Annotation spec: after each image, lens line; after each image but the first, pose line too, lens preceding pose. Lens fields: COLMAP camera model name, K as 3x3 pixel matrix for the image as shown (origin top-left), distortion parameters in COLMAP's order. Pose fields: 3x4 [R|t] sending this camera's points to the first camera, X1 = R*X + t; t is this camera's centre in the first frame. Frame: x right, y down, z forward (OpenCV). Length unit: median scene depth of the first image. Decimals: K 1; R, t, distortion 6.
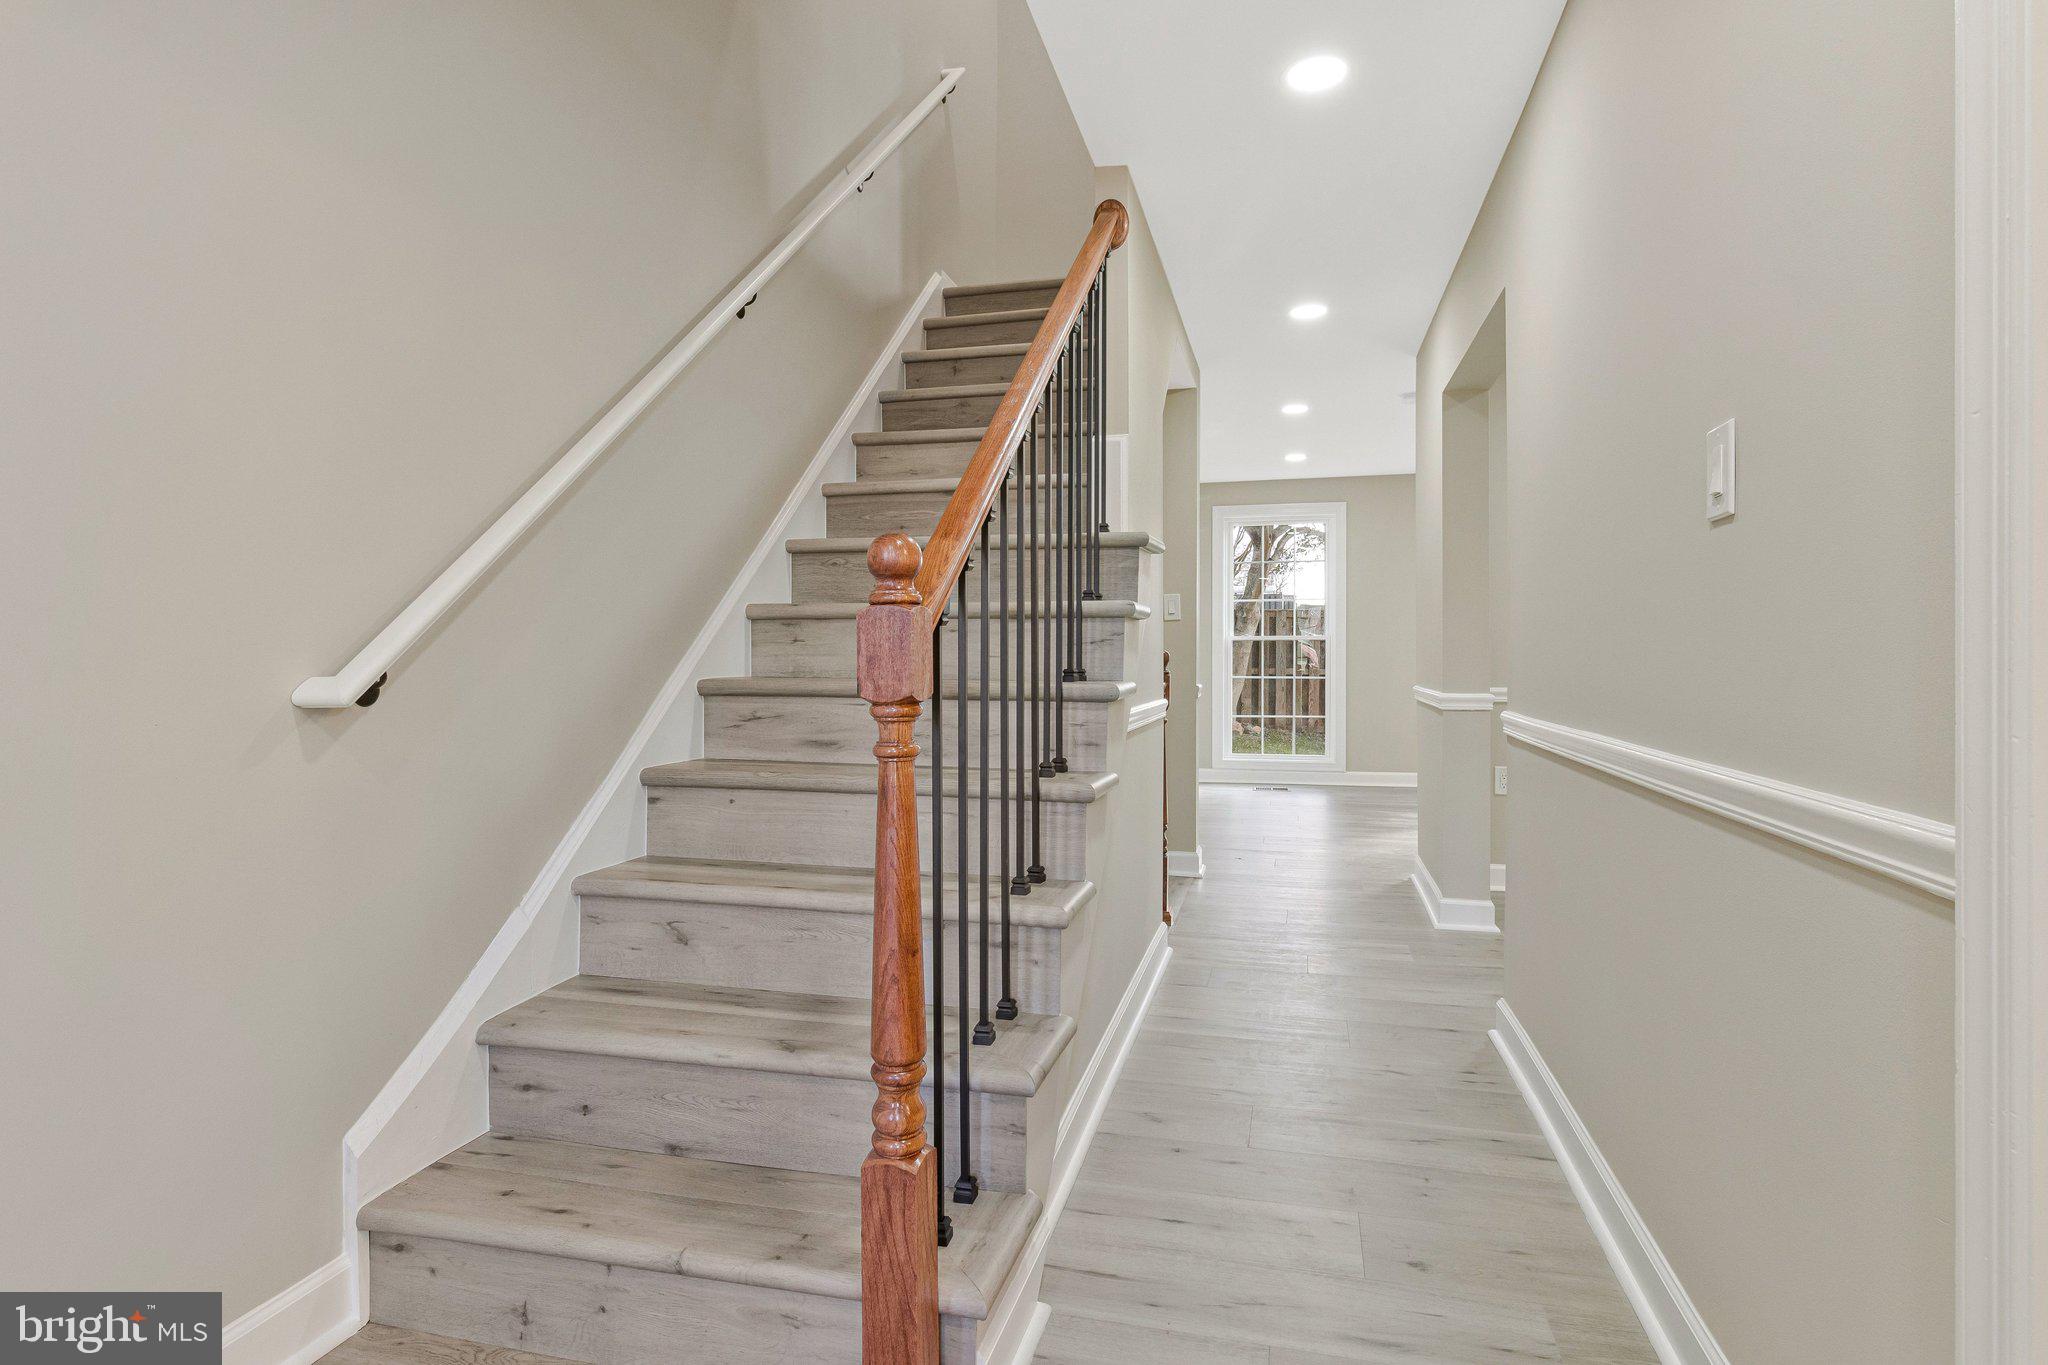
lens RADIAL K [[1055.7, 0, 1026.7], [0, 1055.7, 668.4], [0, 0, 1]] dist [0.003569, 0.000445]
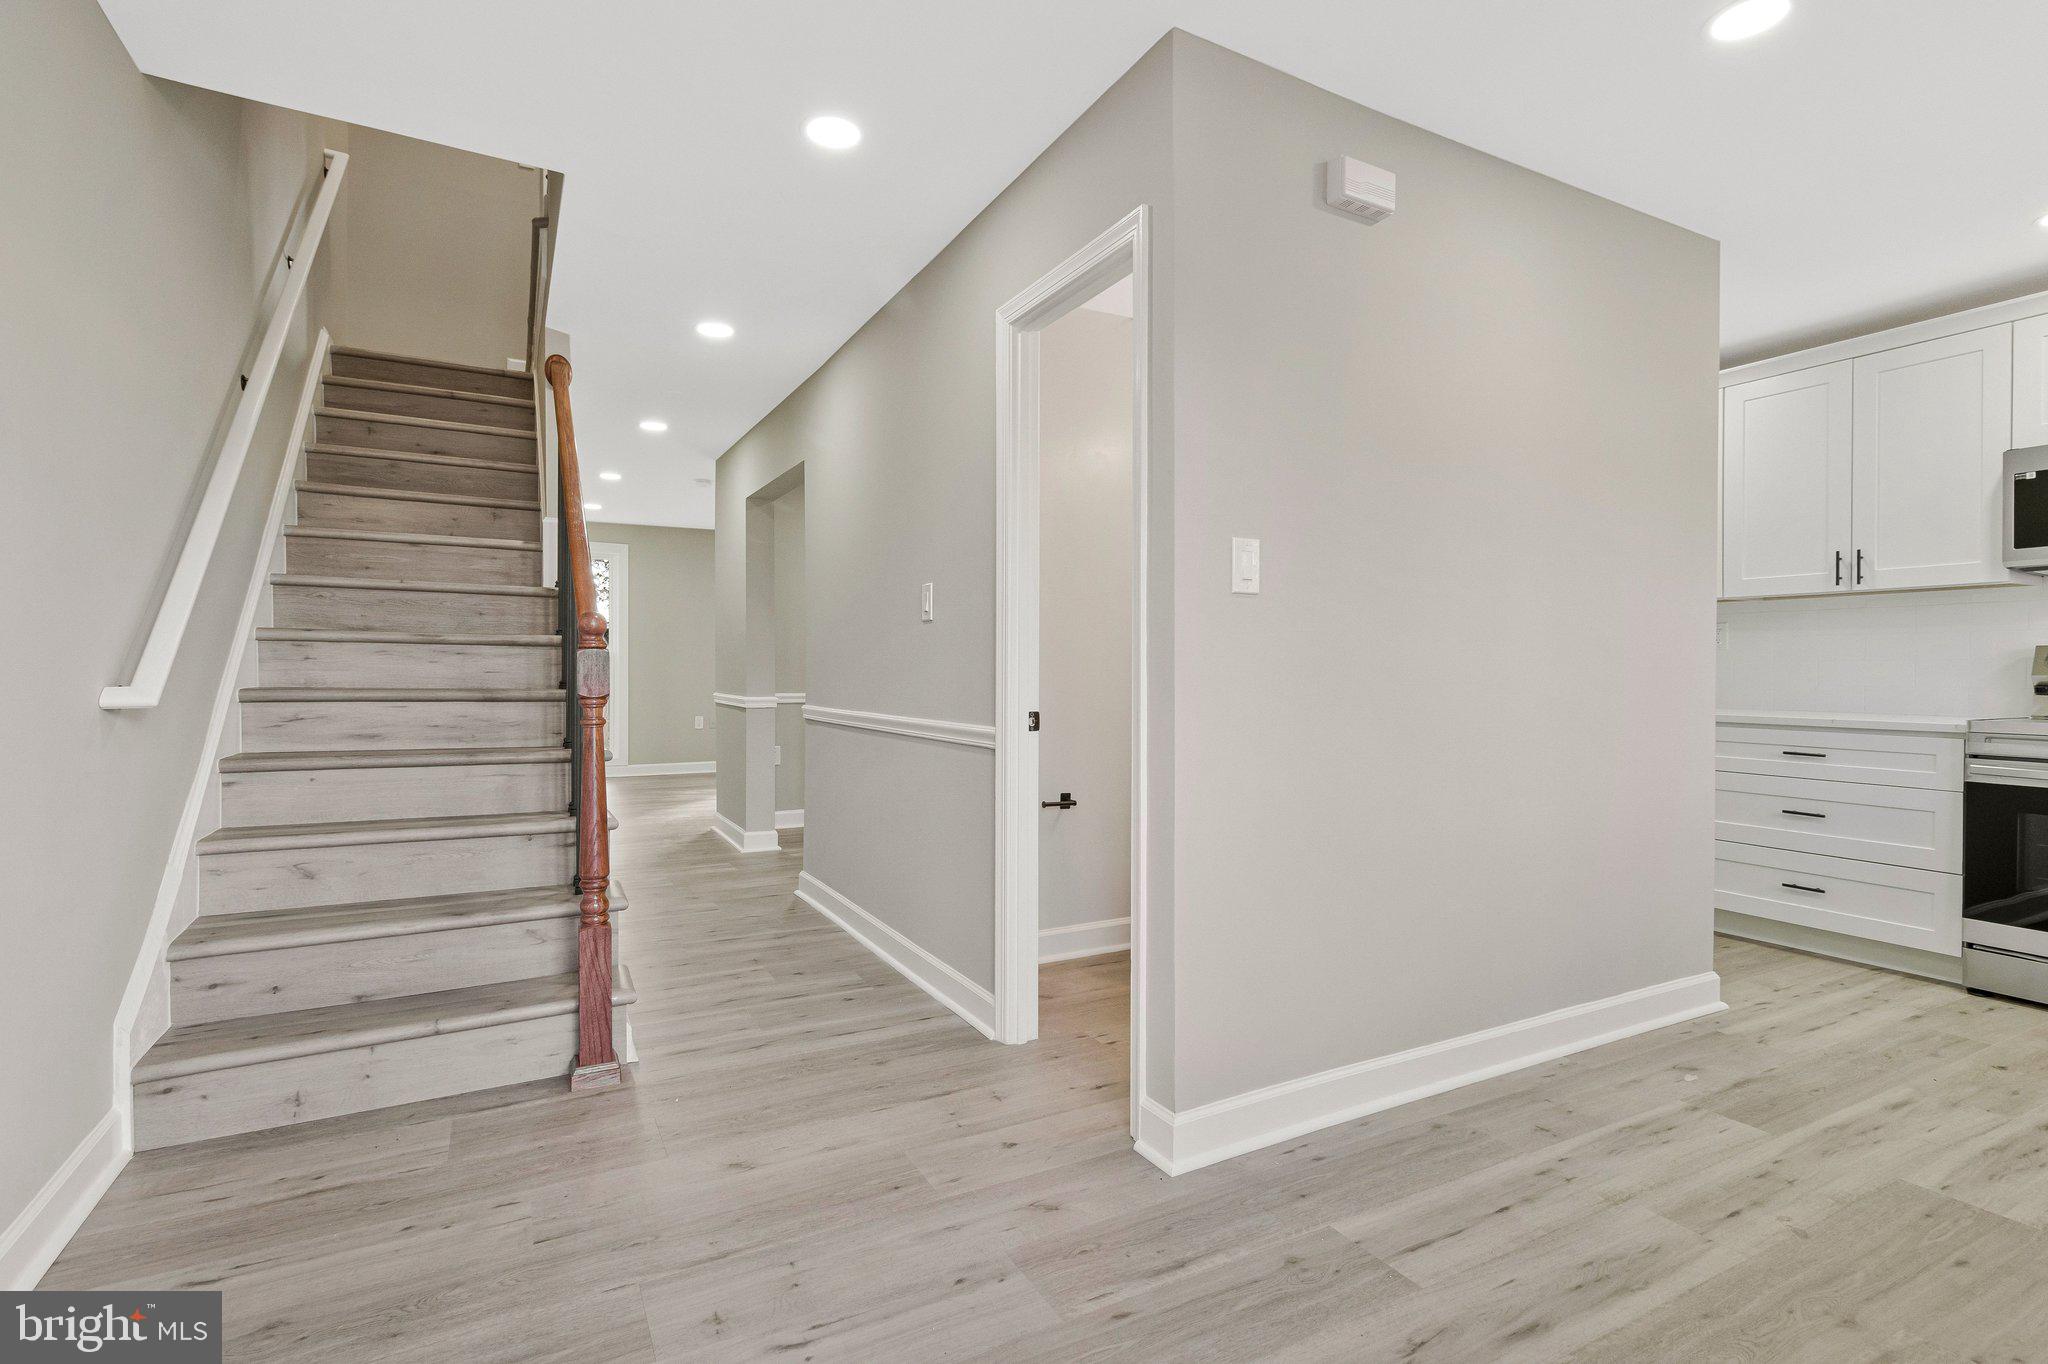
lens RADIAL K [[977.3, 0, 1027.9], [0, 977.3, 676.4], [0, 0, 1]] dist [0.002250, -0.001935]
pose [[0.734652, 0.001796, 0.678441, -0.476857], [0.000415, 0.999995, -0.003097, -0.001439], [-0.678444, 0.002557, 0.734648, -0.557558]]
